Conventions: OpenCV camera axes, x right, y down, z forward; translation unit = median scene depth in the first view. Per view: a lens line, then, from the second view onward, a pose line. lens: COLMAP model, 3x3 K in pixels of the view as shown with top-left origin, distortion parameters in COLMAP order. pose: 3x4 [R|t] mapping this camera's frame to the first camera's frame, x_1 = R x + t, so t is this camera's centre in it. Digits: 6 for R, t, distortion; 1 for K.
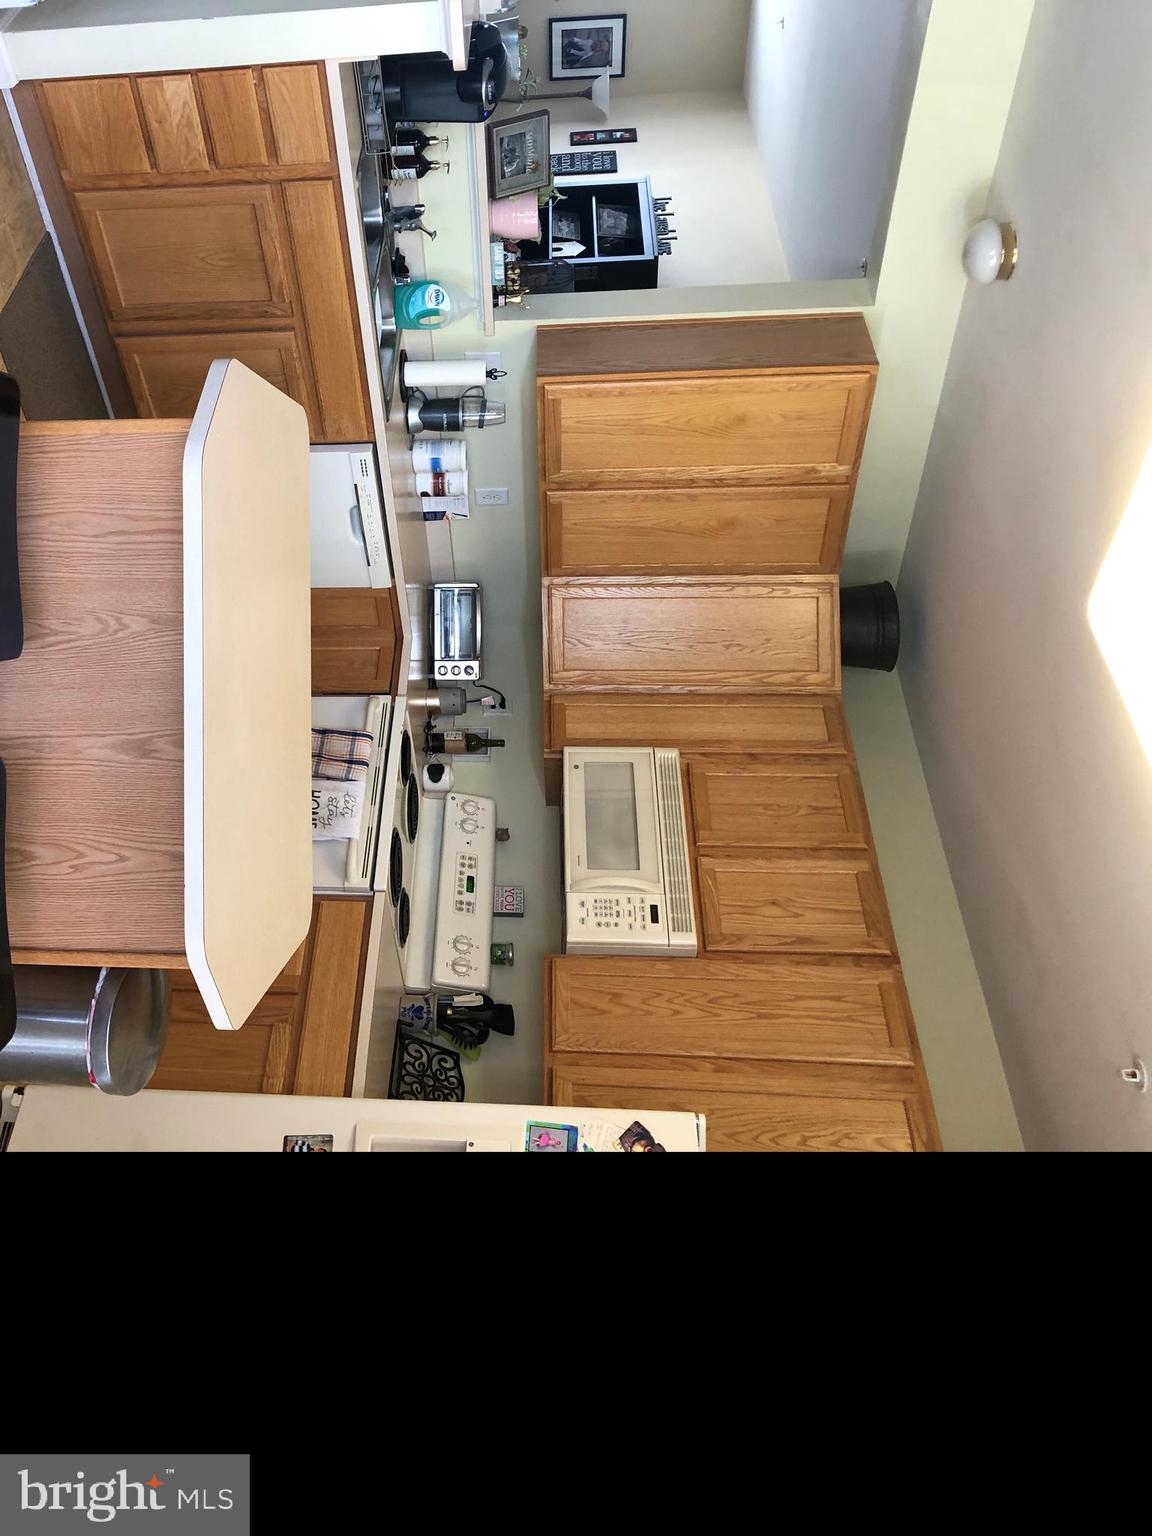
lens RADIAL K [[1261.6, 0, 381.2], [0, 1261.6, 571.0], [0, 0, 1]] dist [0.048792, -0.072239]
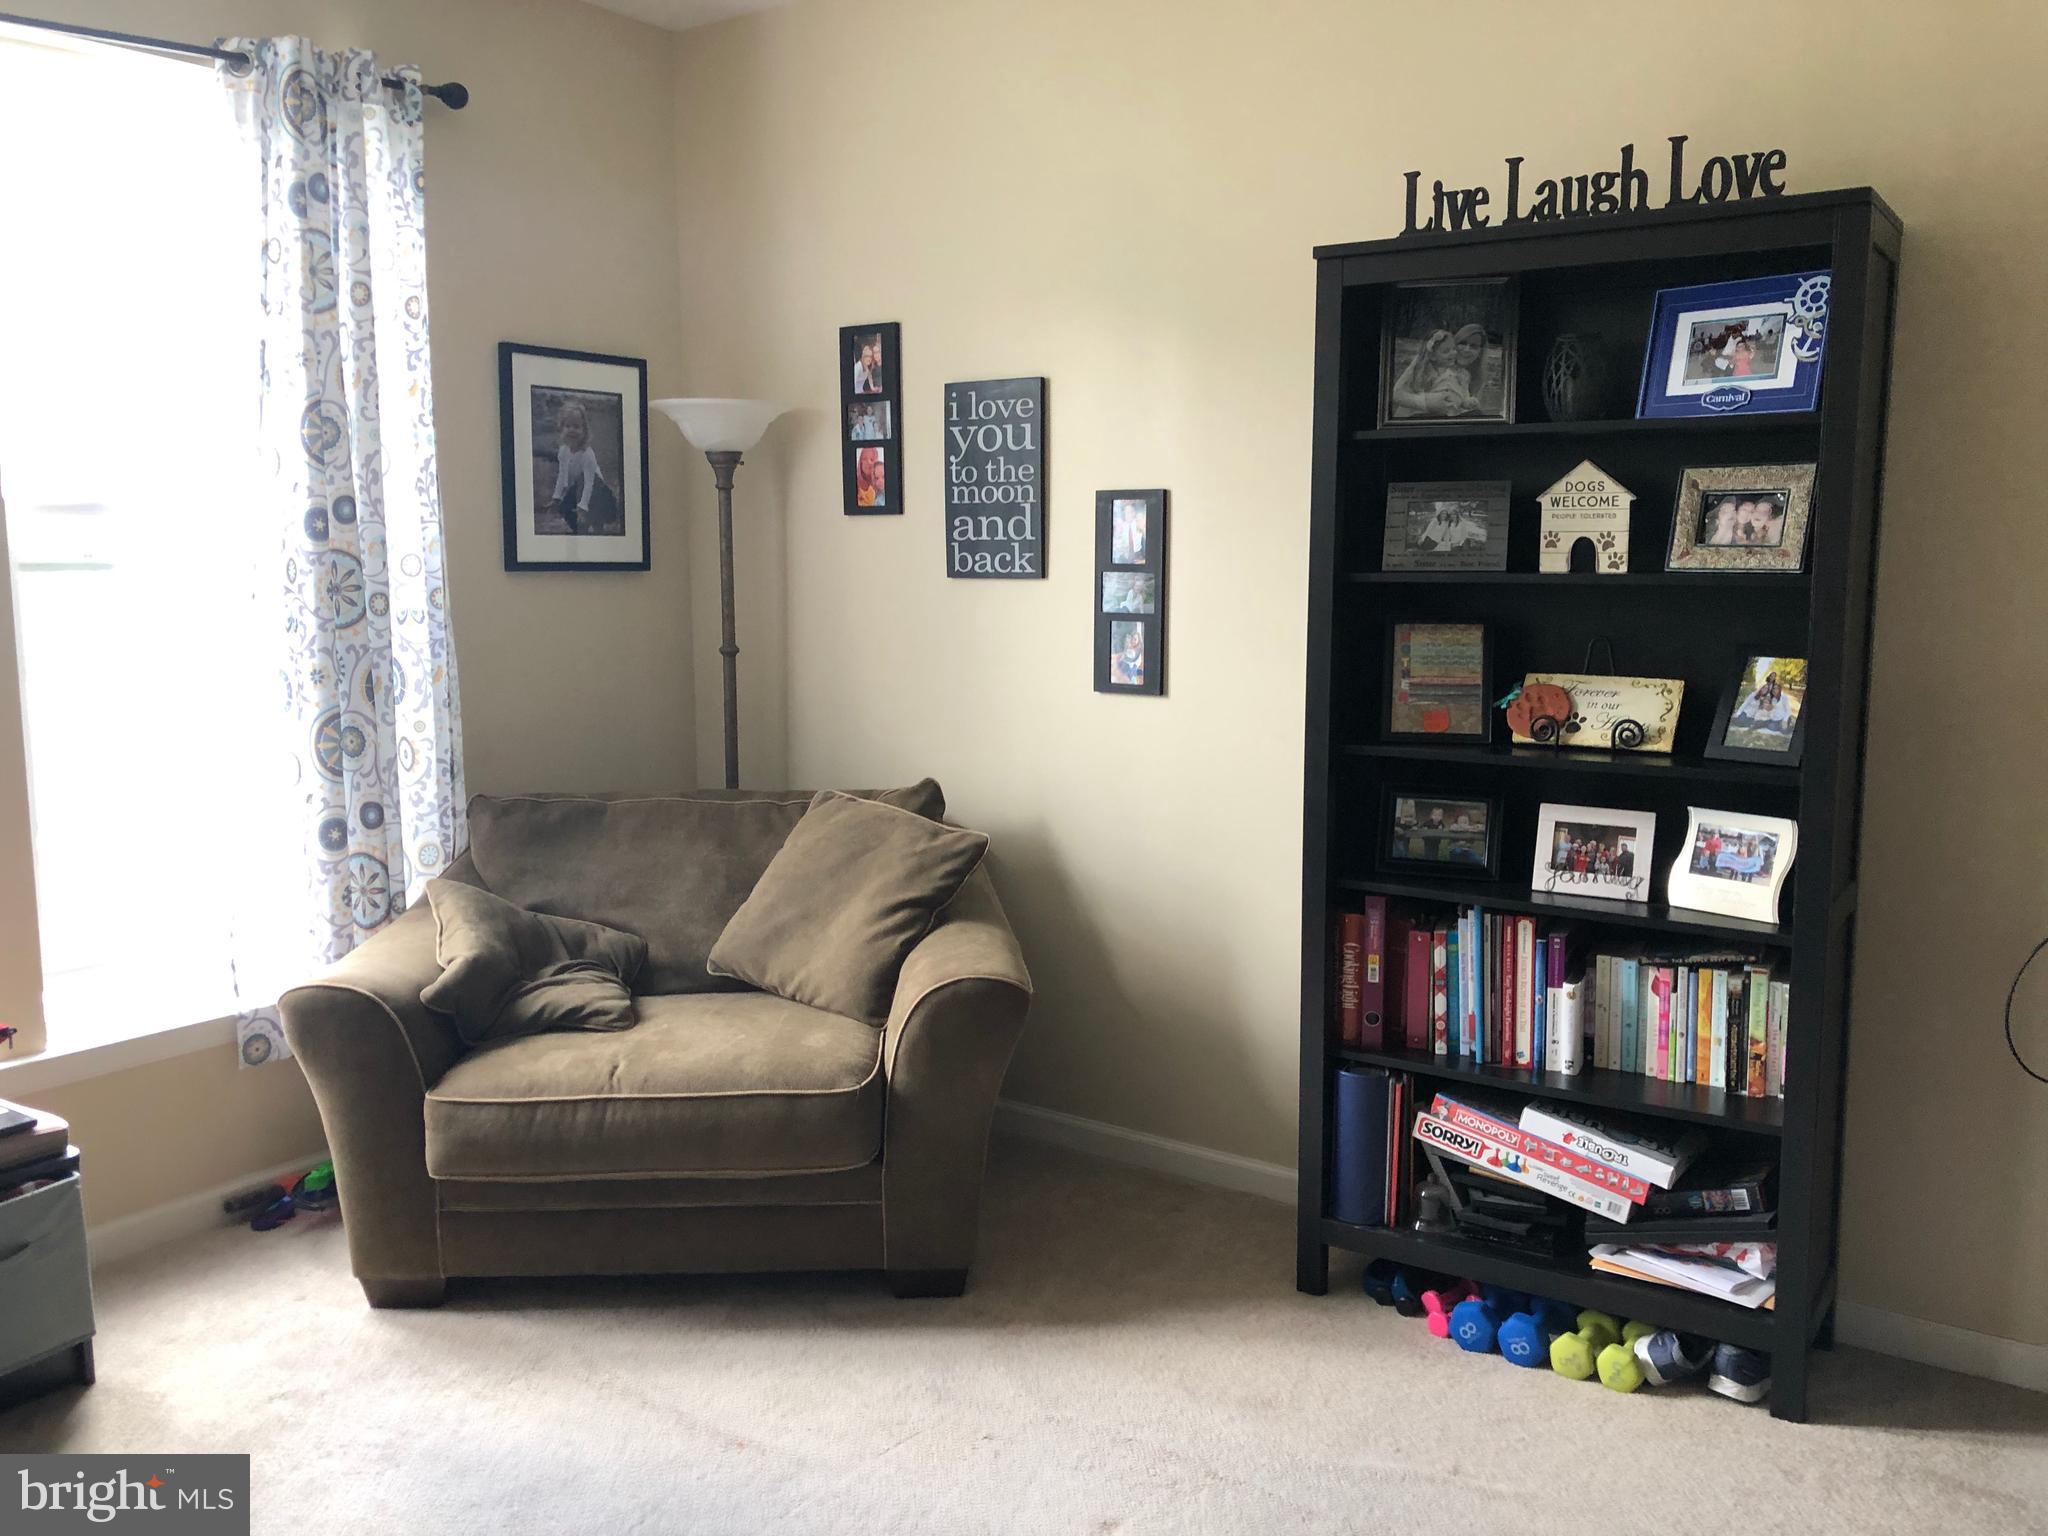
lens RADIAL K [[1682.1, 0, 983.3], [0, 1682.1, 757.0], [0, 0, 1]] dist [0.048792, -0.072239]
pose [[-0.018069, -0.999753, 0.012966, 0.158874], [0.978994, -0.015057, 0.203332, -0.861415], [-0.203086, 0.016367, 0.979024, 1.135909]]
